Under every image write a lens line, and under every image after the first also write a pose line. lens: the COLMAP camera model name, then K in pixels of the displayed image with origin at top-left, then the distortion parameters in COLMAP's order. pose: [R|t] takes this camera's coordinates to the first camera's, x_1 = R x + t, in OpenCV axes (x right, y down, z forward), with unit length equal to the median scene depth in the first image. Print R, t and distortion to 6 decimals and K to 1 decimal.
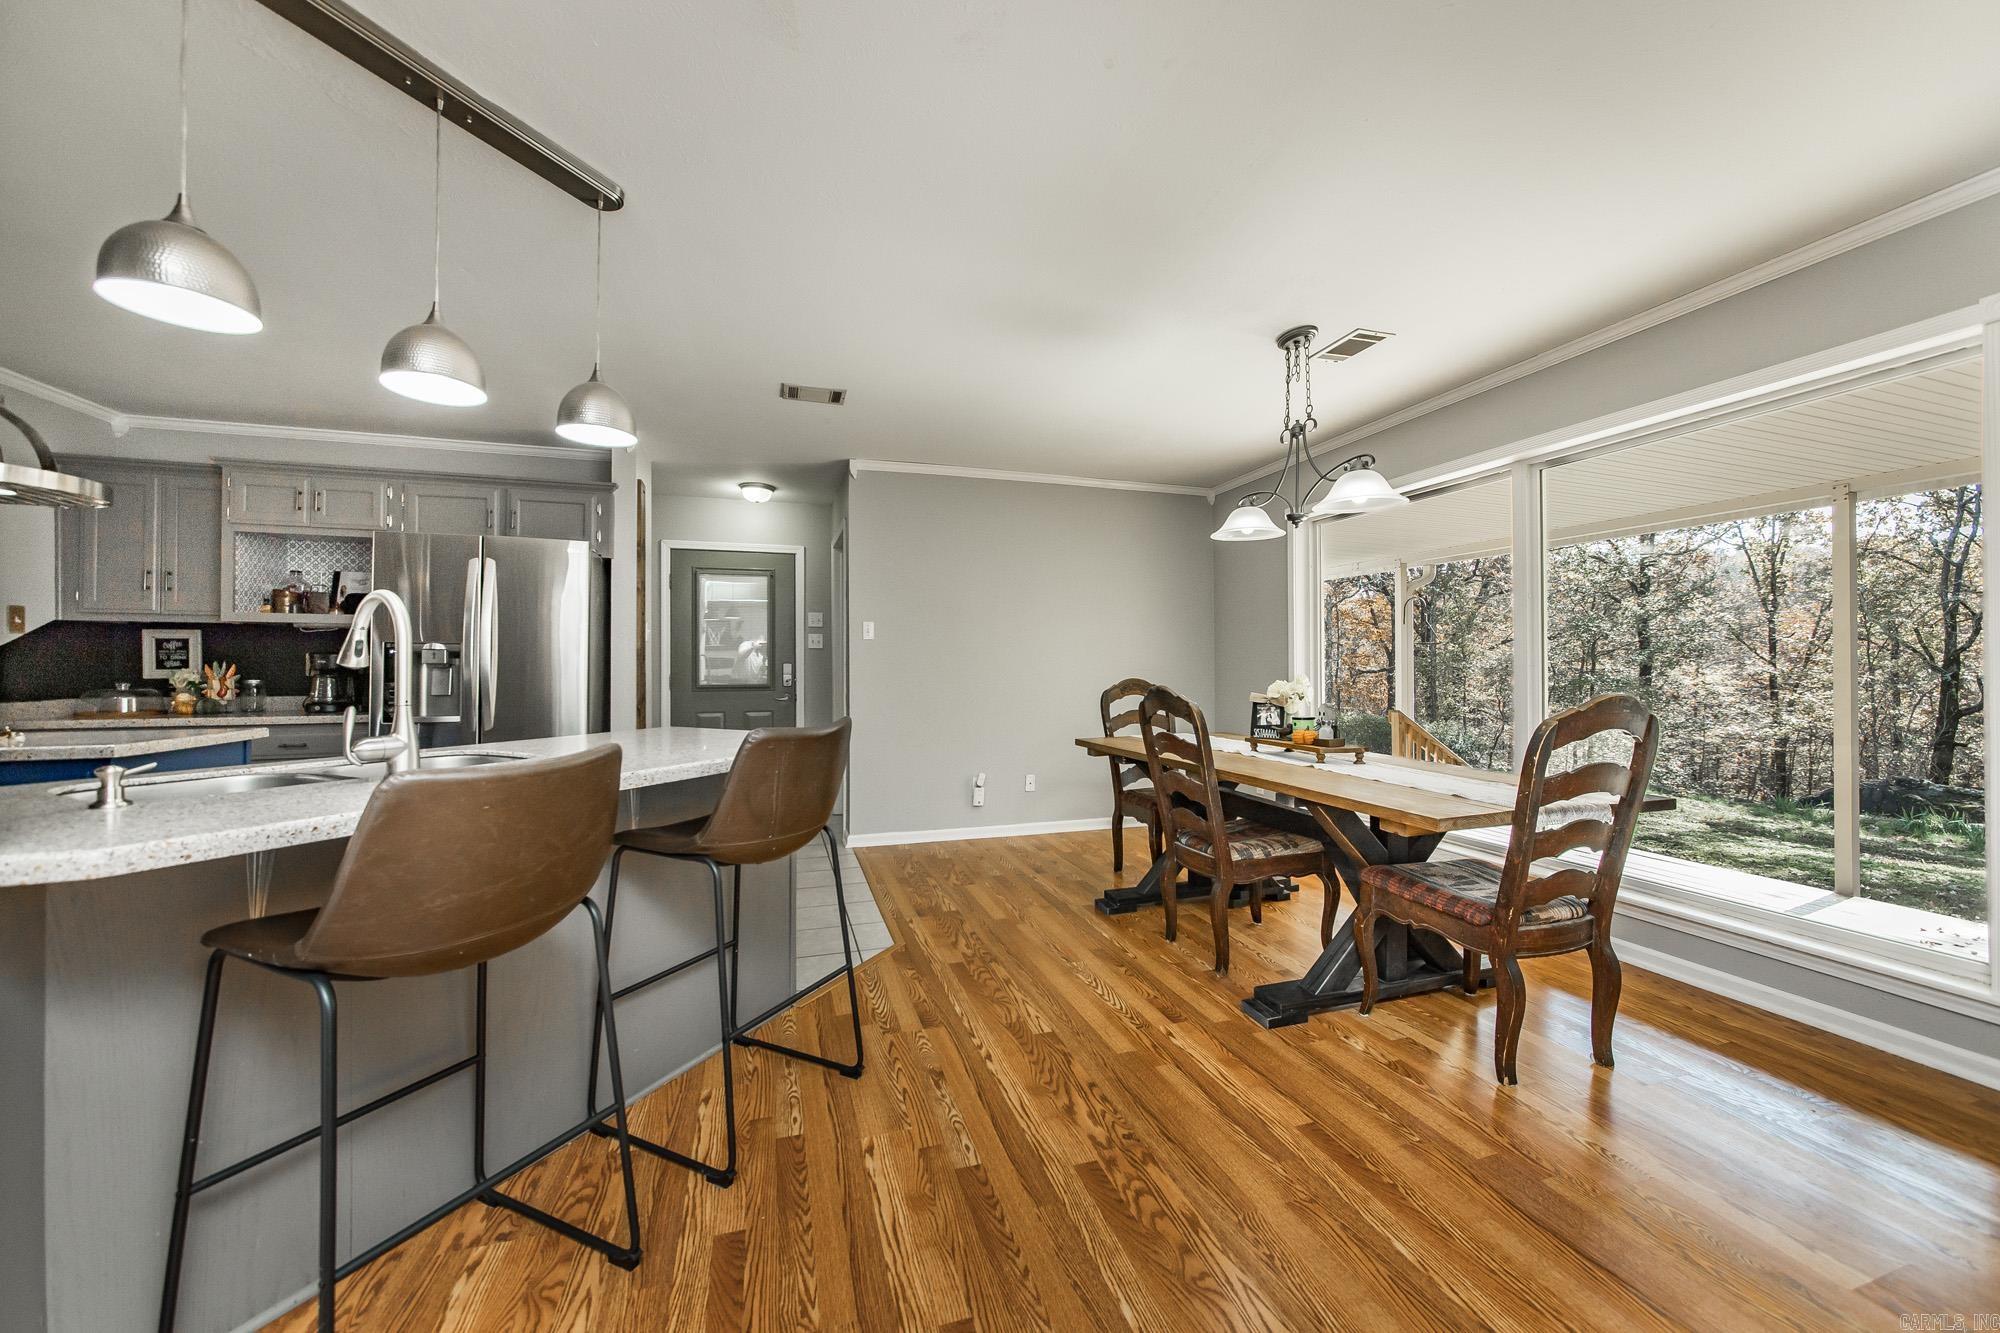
lens RADIAL K [[721.8, 0, 1000.0], [0, 721.8, 666.5], [0, 0, 1]] dist [-0.006492, 0.000056]
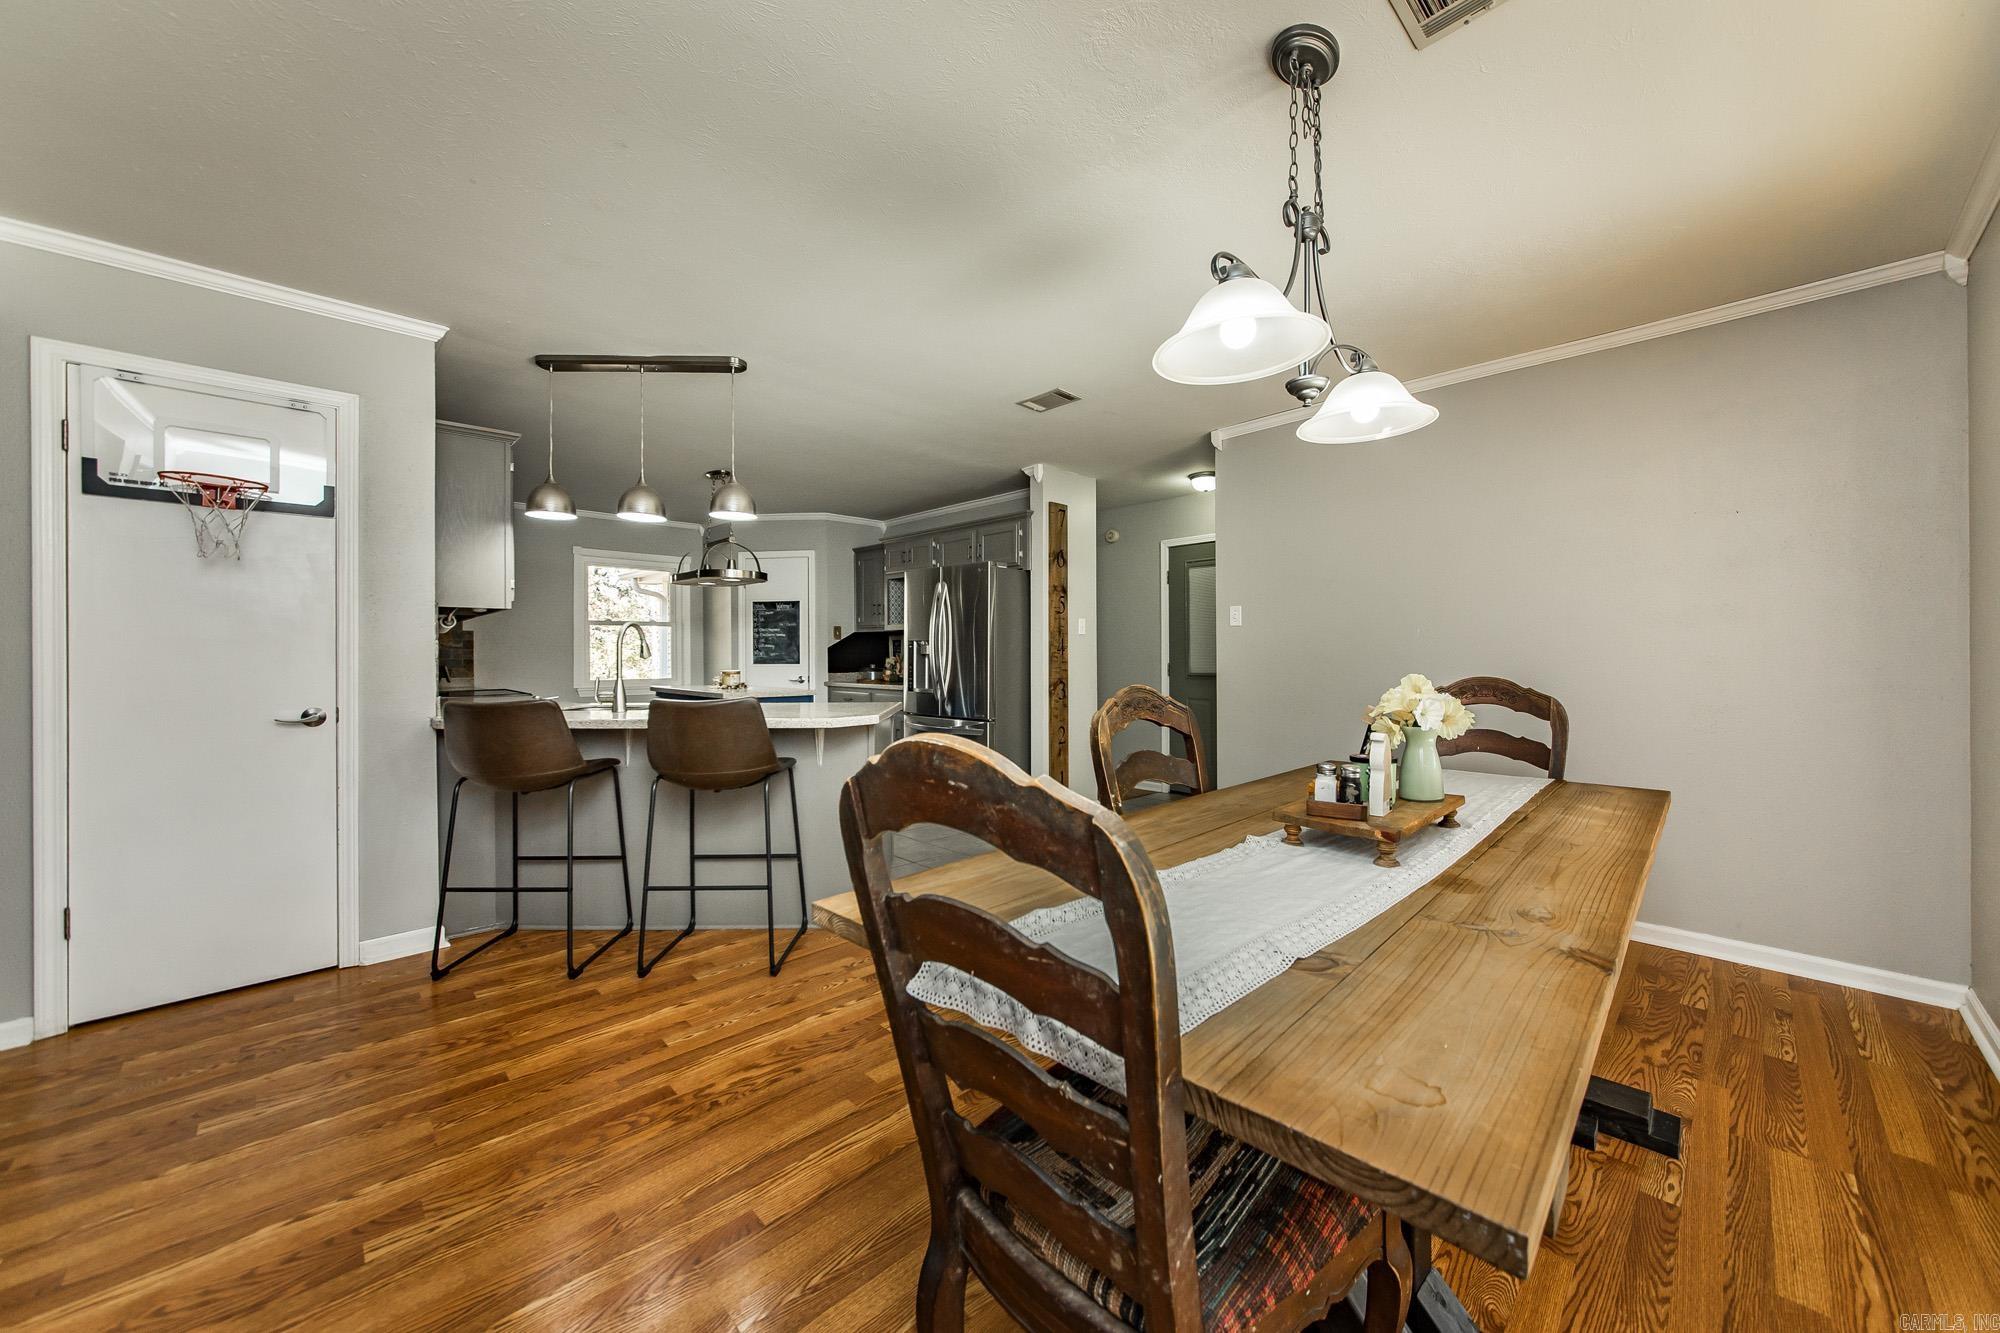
lens RADIAL K [[721.8, 0, 1000.0], [0, 721.8, 666.5], [0, 0, 1]] dist [-0.006492, 0.000056]
pose [[0.454143, 0.012103, -0.890847, 1.212258], [0.003522, 0.999876, 0.015380, -0.000484], [0.890922, -0.010122, 0.454044, 0.842286]]
